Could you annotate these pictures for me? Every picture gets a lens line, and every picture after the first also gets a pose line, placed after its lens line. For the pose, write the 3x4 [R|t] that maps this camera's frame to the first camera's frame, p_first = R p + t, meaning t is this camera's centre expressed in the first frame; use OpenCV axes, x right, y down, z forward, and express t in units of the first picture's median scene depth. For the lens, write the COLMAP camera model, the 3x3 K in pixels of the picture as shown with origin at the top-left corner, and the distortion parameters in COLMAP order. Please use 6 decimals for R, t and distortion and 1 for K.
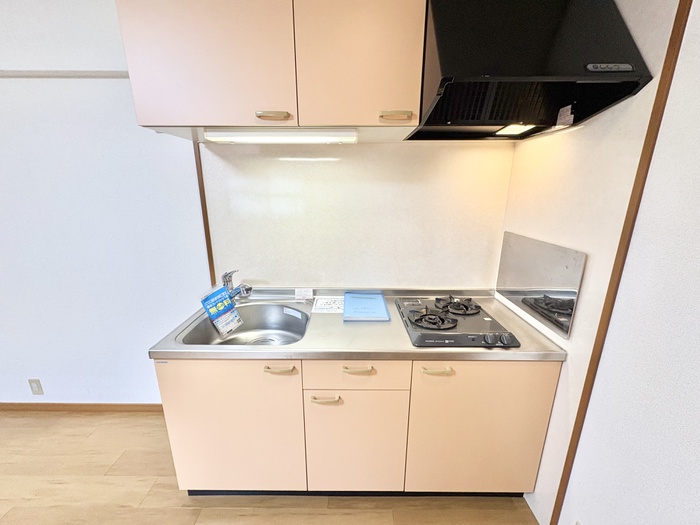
lens RADIAL K [[279.4, 0, 349.1], [0, 279.4, 262.7], [0, 0, 1]] dist [0.000549, -0.000021]
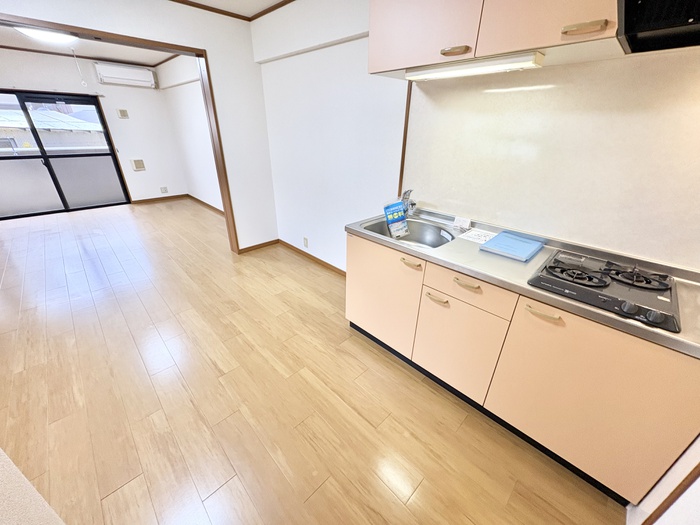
lens RADIAL K [[279.4, 0, 349.1], [0, 279.4, 262.7], [0, 0, 1]] dist [0.000549, -0.000021]
pose [[0.704554, 0.317050, -0.634888, 0.328617], [-0.194737, 0.946683, 0.256649, 0.074854], [0.682408, -0.057187, 0.728731, -0.155936]]
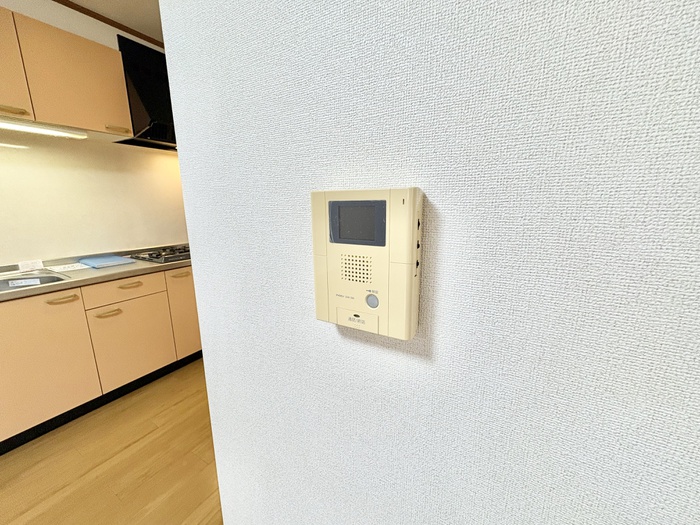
lens RADIAL K [[279.4, 0, 349.1], [0, 279.4, 262.7], [0, 0, 1]] dist [0.000549, -0.000021]
pose [[0.508580, -0.185197, 0.840862, -0.526570], [0.220107, 0.972109, 0.080976, 0.334706], [-0.832406, 0.143897, 0.535158, -0.738925]]
